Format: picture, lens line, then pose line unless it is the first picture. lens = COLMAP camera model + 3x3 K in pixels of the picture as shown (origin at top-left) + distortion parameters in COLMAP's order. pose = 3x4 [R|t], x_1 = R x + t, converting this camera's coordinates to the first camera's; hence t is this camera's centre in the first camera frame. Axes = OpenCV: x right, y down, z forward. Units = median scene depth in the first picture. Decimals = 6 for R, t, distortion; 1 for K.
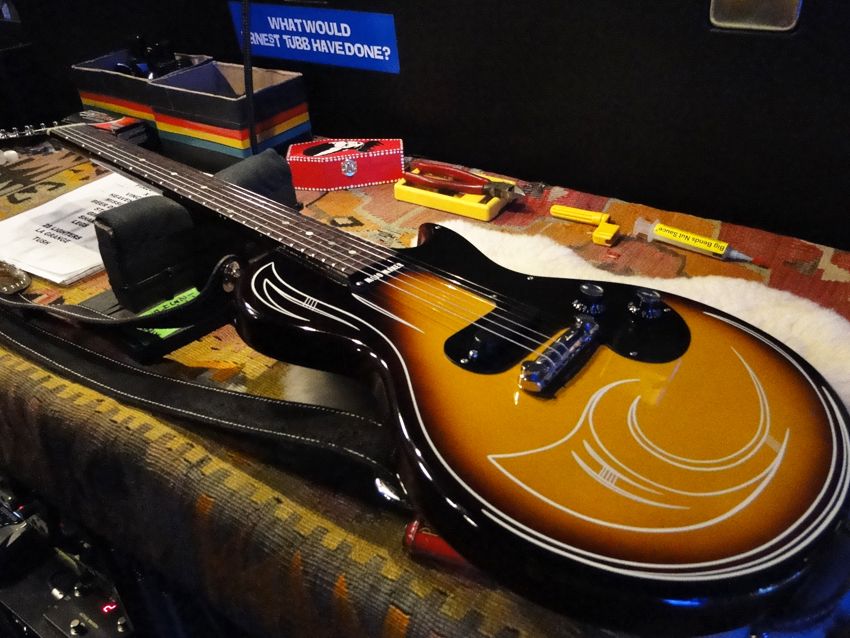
lens RADIAL K [[717.6, 0, 421.7], [0, 717.6, 323.2], [0, 0, 1]] dist [-0.004874, 0.002099]
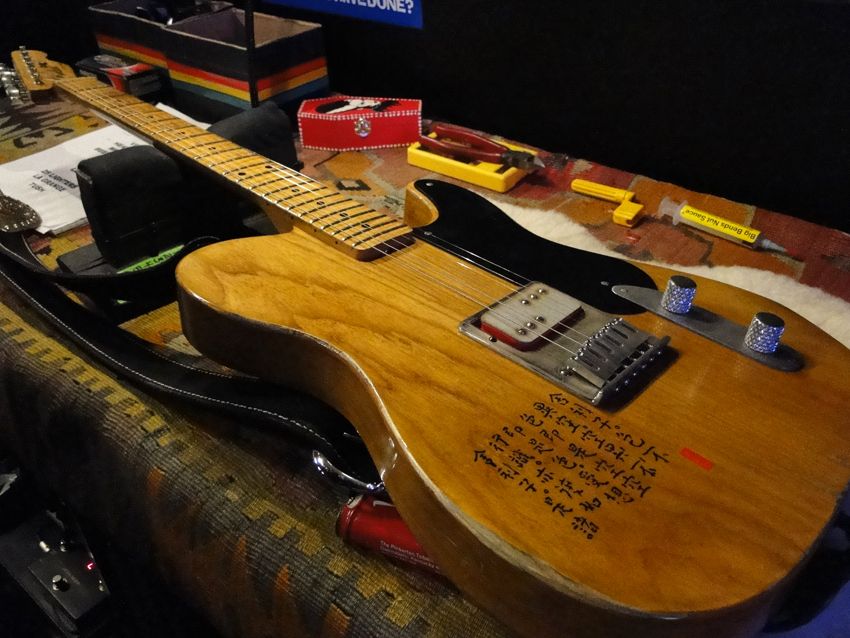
lens RADIAL K [[717.6, 0, 430.0], [0, 717.6, 327.8], [0, 0, 1]] dist [-0.004874, 0.002099]
pose [[0.996711, 0.064515, -0.049035, 0.052805], [-0.062066, 0.996823, 0.049919, -0.007149], [0.052099, -0.046711, 0.997549, 0.052072]]
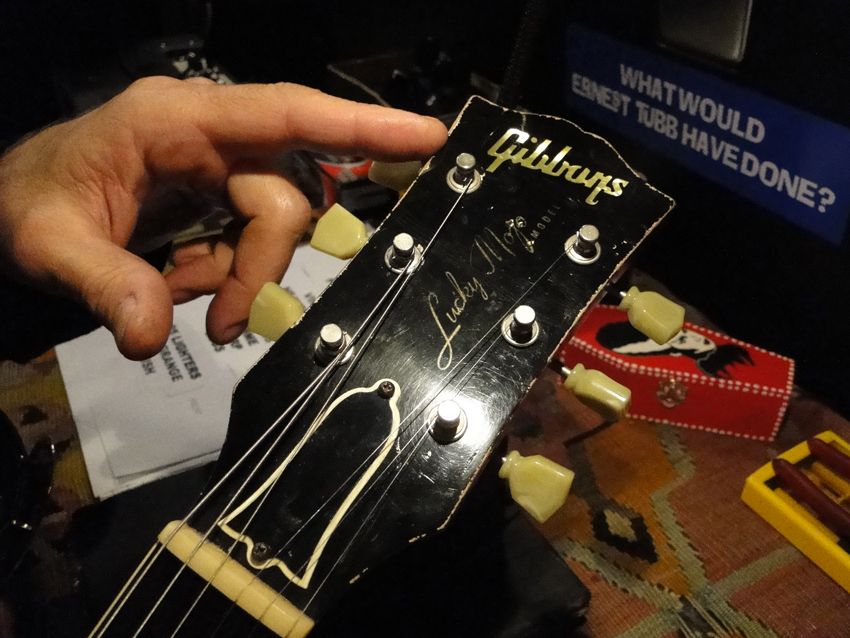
lens RADIAL K [[729.4, 0, 446.5], [0, 729.4, 307.0], [0, 0, 1]] dist [-0.008911, -0.007505]
pose [[0.882486, 0.318441, -0.346142, -0.085573], [-0.302884, 0.947794, 0.099744, -0.291677], [0.359834, 0.016819, 0.932865, 0.467630]]
